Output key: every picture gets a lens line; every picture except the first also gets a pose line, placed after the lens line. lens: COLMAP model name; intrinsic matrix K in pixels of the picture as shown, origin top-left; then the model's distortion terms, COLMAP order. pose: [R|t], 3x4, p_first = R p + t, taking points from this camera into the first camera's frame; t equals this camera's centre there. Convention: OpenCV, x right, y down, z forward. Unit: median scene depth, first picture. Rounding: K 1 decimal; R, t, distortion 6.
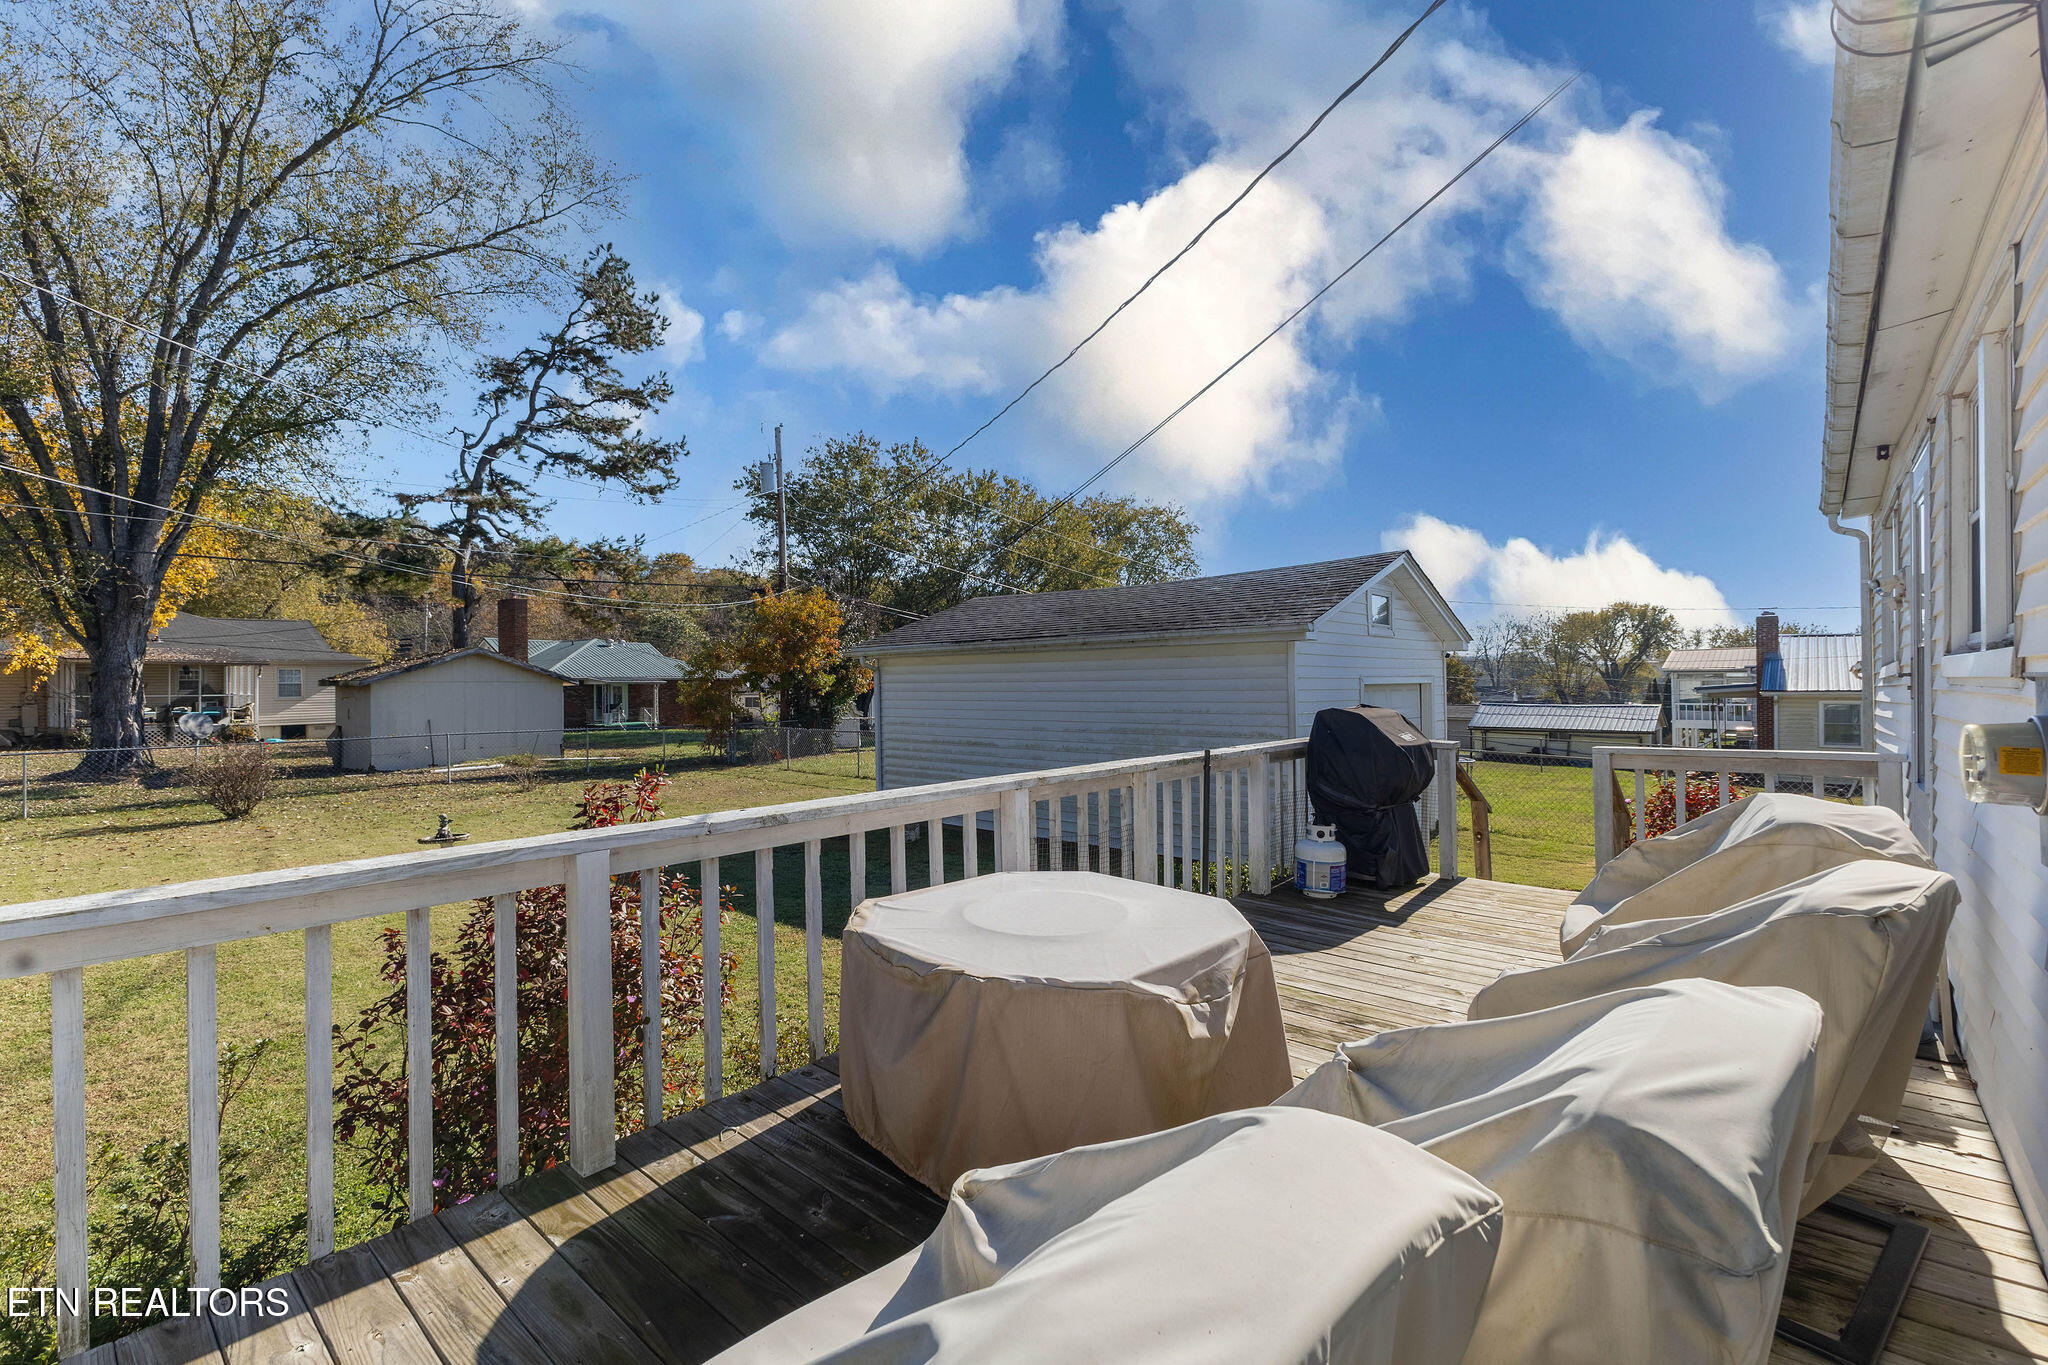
lens RADIAL K [[885.9, 0, 1020.7], [0, 885.9, 692.6], [0, 0, 1]] dist [0.013161, 0.000045]
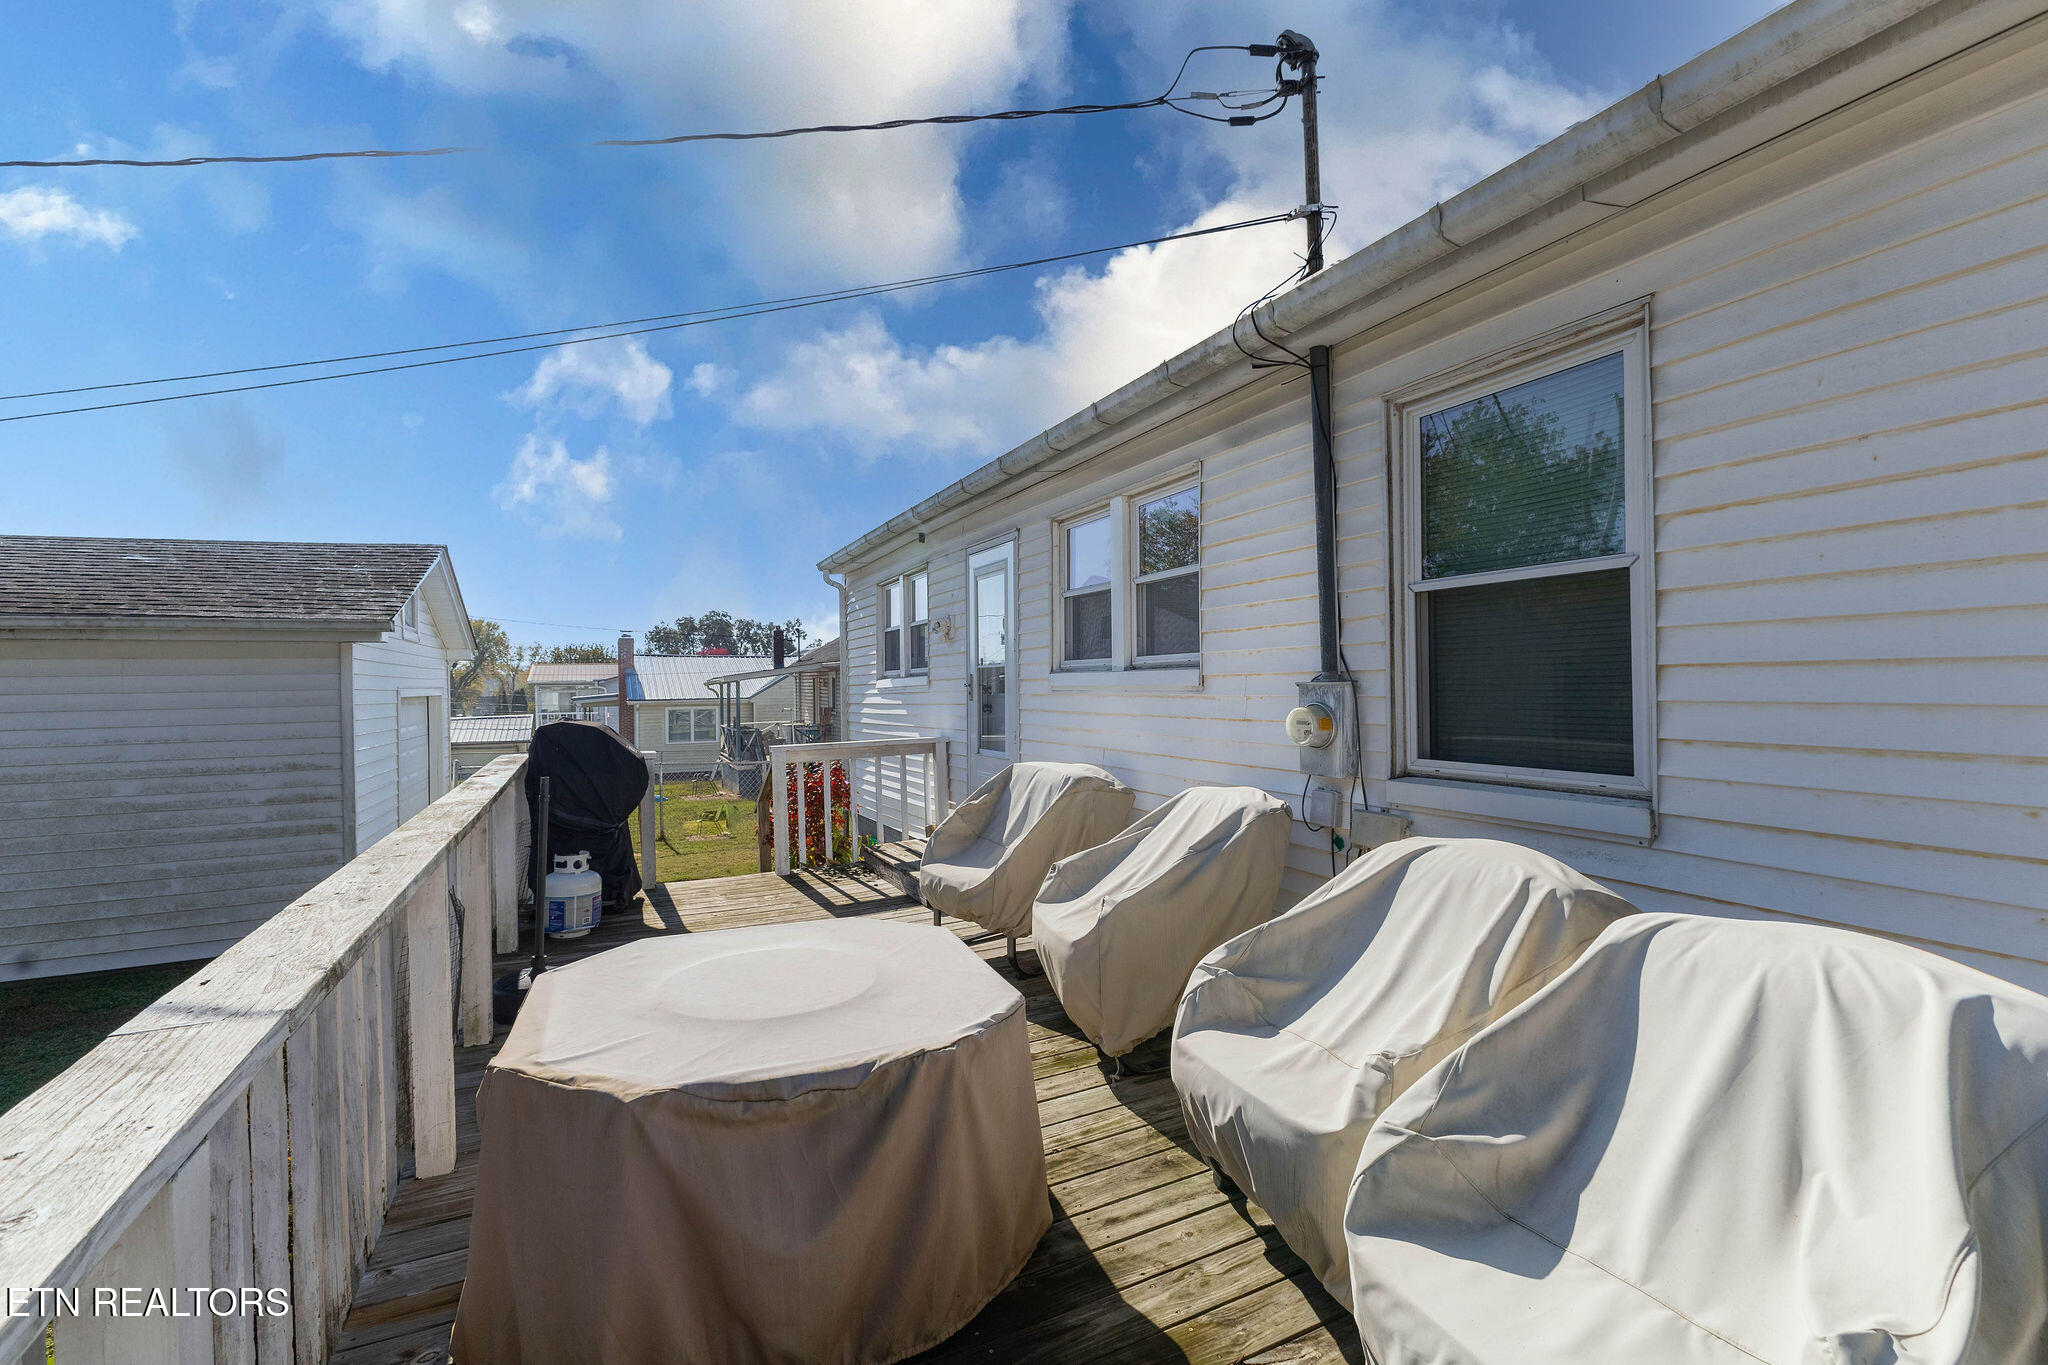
lens RADIAL K [[885.9, 0, 1030.1], [0, 885.9, 683.6], [0, 0, 1]] dist [0.013161, 0.000045]
pose [[0.382225, 0.003076, 0.924064, -0.192556], [0.019311, 0.999750, -0.011315, -0.001352], [-0.923868, 0.022169, 0.382070, 0.149472]]
